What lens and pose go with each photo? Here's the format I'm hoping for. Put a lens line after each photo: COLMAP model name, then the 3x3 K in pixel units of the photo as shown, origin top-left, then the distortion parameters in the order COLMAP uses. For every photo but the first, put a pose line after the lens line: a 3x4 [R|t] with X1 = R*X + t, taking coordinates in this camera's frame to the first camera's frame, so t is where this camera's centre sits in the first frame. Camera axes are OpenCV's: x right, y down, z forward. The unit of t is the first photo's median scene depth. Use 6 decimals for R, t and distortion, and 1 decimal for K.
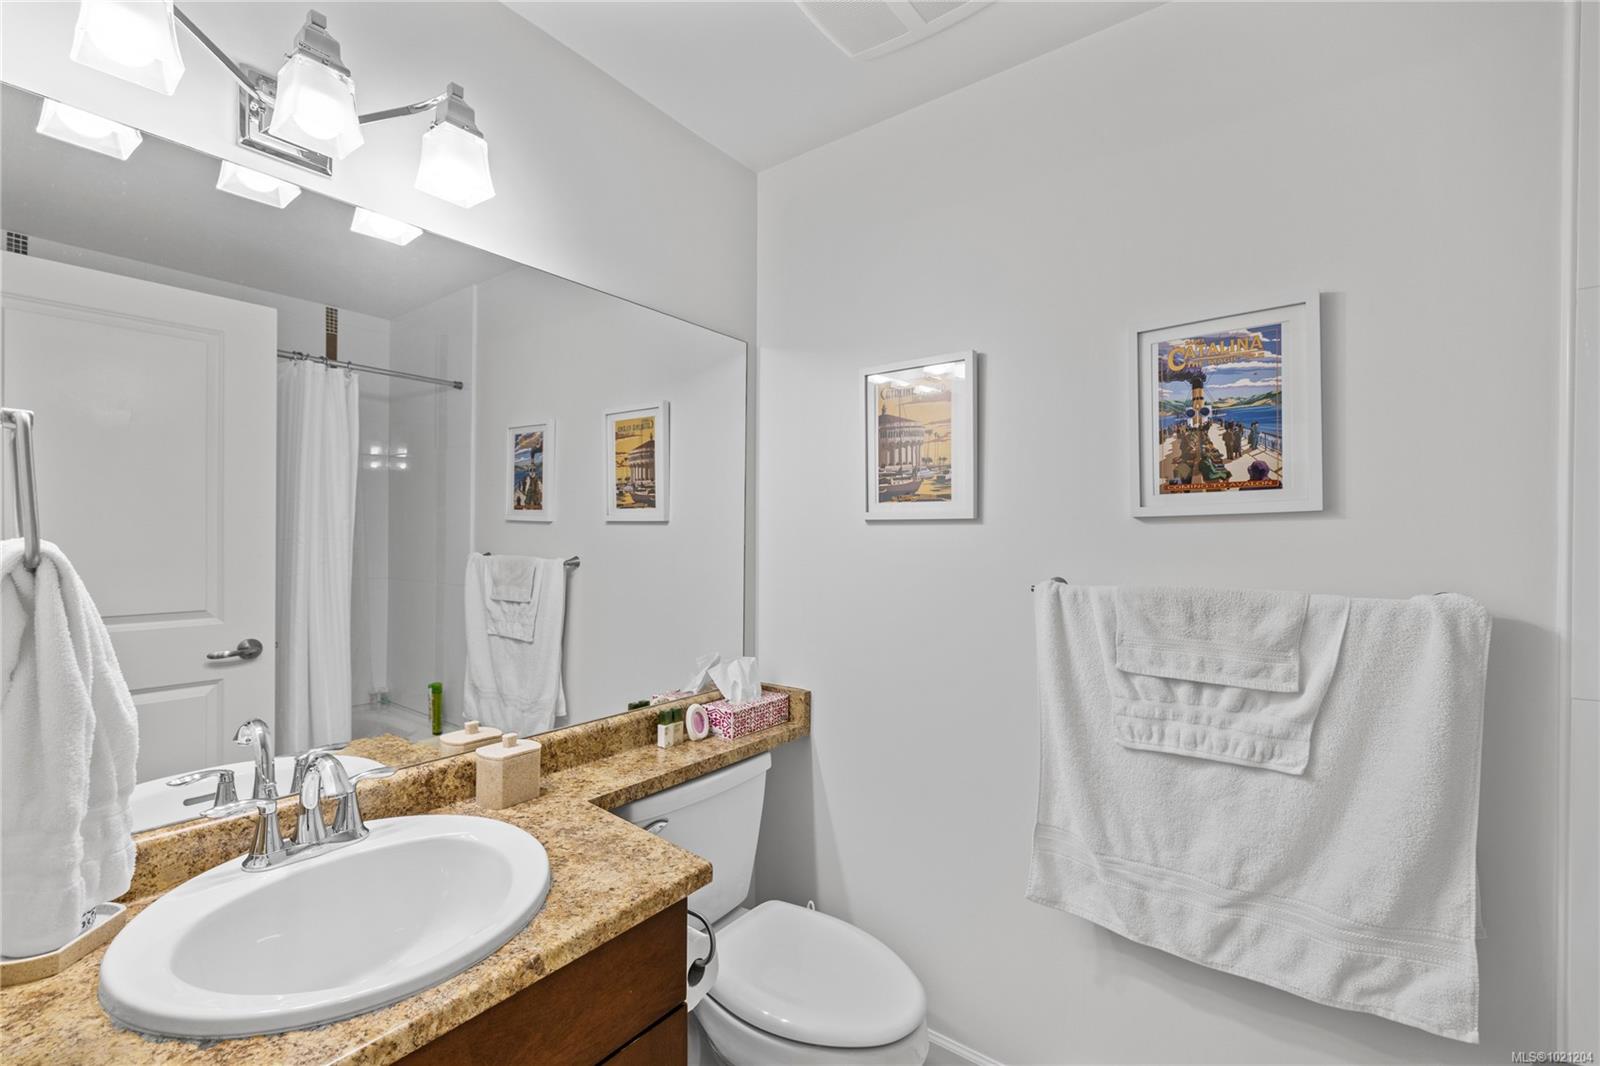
lens RADIAL K [[697.5, 0, 800.0], [0, 697.5, 533.0], [0, 0, 1]] dist [-0.000173, 0.000007]
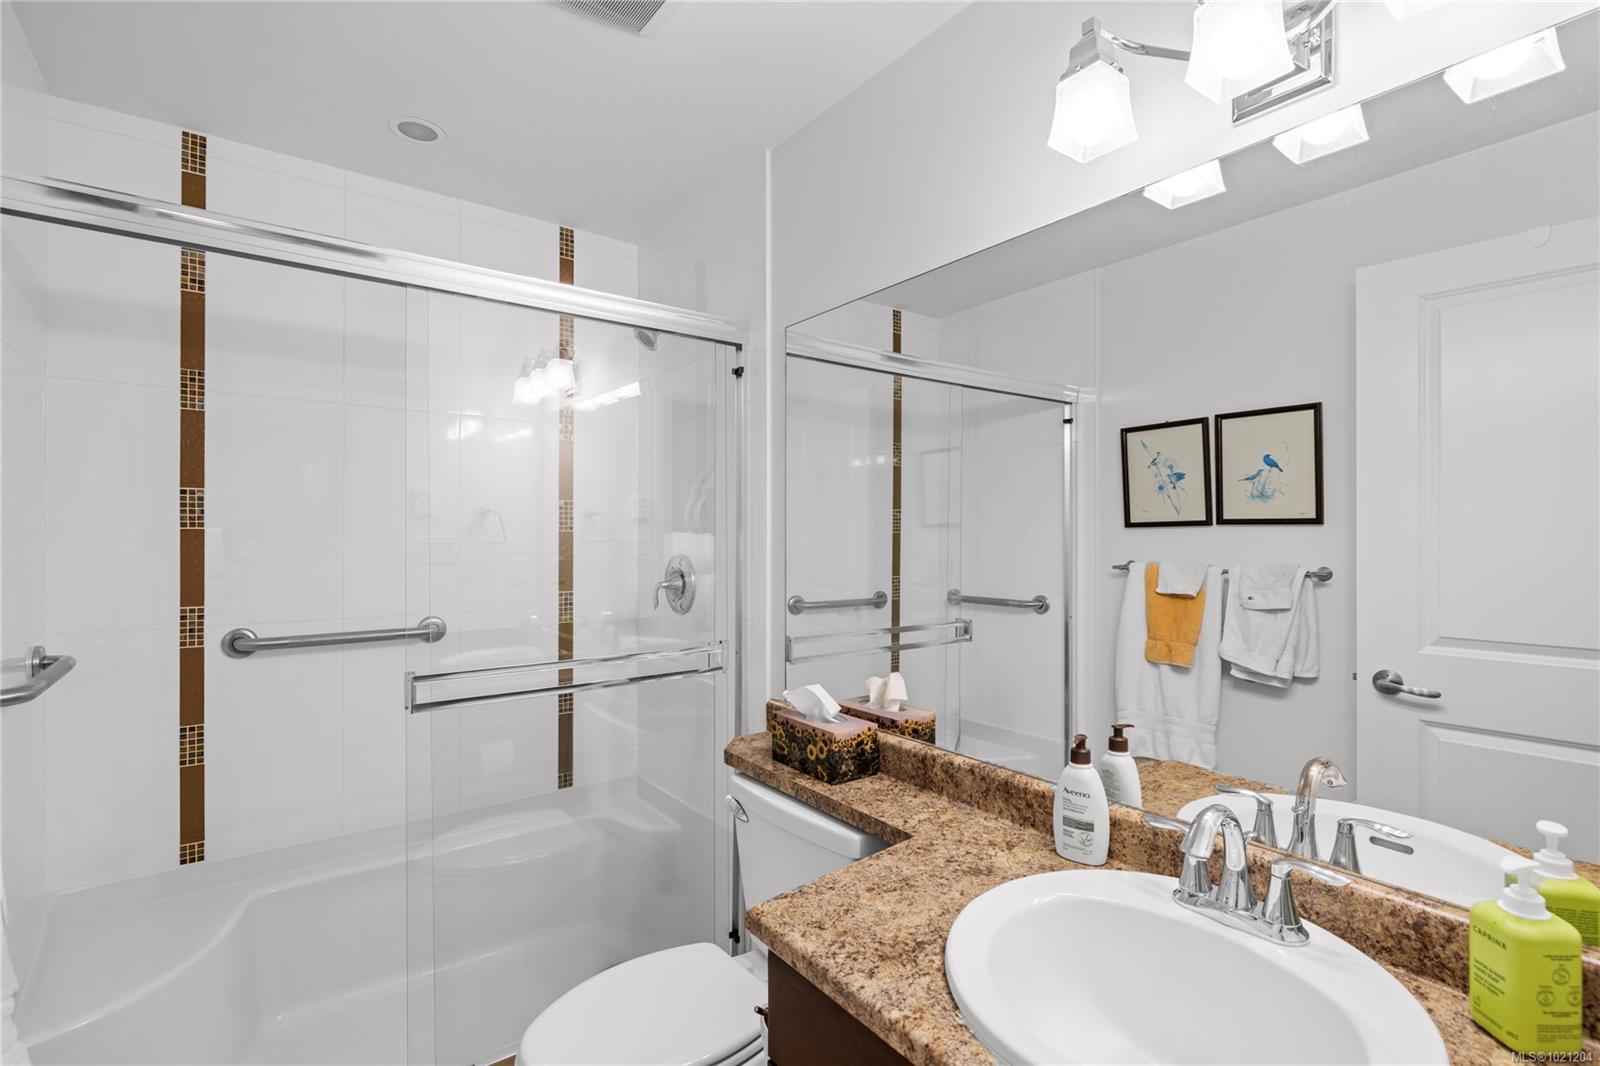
lens RADIAL K [[743.7, 0, 800.0], [0, 743.7, 533.0], [0, 0, 1]] dist [-0.000290, -0.000174]
pose [[-0.268914, -0.008491, -0.963127, 0.299767], [0.000947, 0.999958, -0.009080, -0.000365], [0.963164, -0.003354, -0.268895, 0.672227]]
